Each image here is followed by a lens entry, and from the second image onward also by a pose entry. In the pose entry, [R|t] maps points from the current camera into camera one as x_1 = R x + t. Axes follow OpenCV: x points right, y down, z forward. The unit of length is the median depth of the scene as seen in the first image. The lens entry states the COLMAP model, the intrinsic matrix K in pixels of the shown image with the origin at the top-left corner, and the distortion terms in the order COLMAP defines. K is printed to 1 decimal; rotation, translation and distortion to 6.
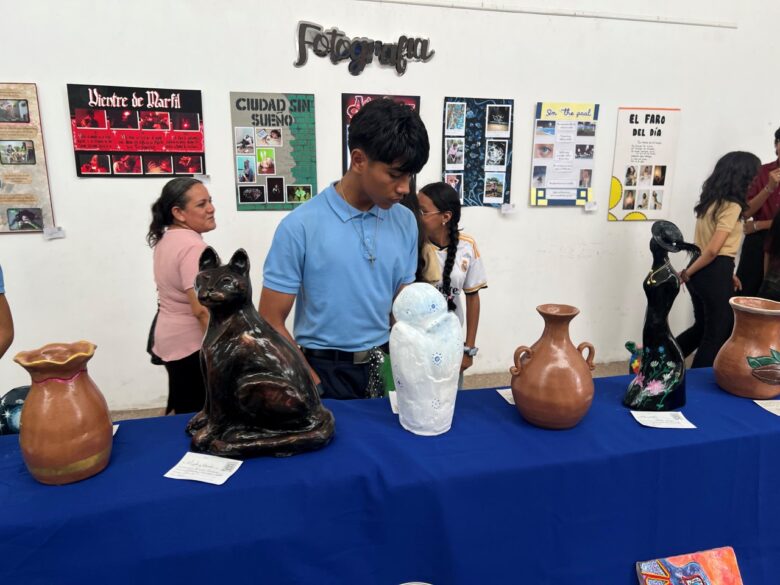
lens RADIAL K [[583.7, 0, 388.8], [0, 583.7, 296.1], [0, 0, 1]] dist [0.056613, -0.050554]
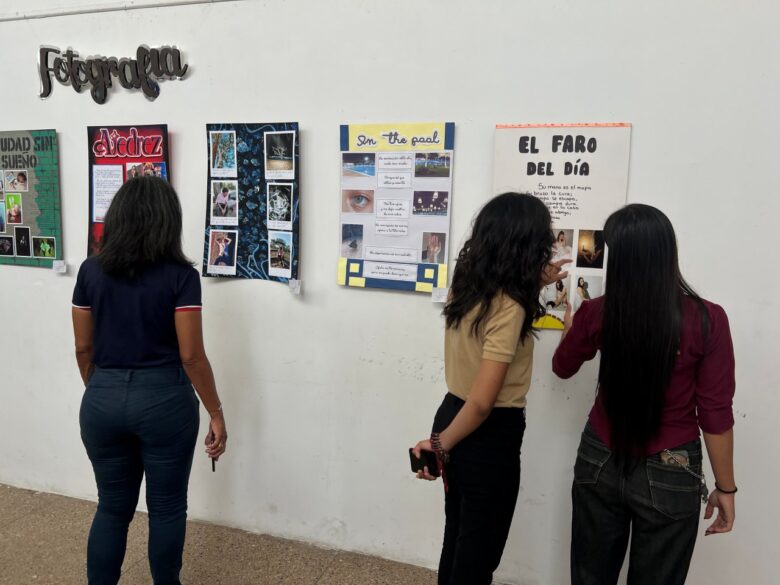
lens RADIAL K [[583.7, 0, 390.1], [0, 583.7, 296.4], [0, 0, 1]] dist [0.056613, -0.050554]
pose [[0.834561, 0.083283, -0.544585, 0.667748], [-0.150085, 0.985489, -0.079290, -0.107202], [0.530078, 0.147906, 0.834950, 0.537925]]
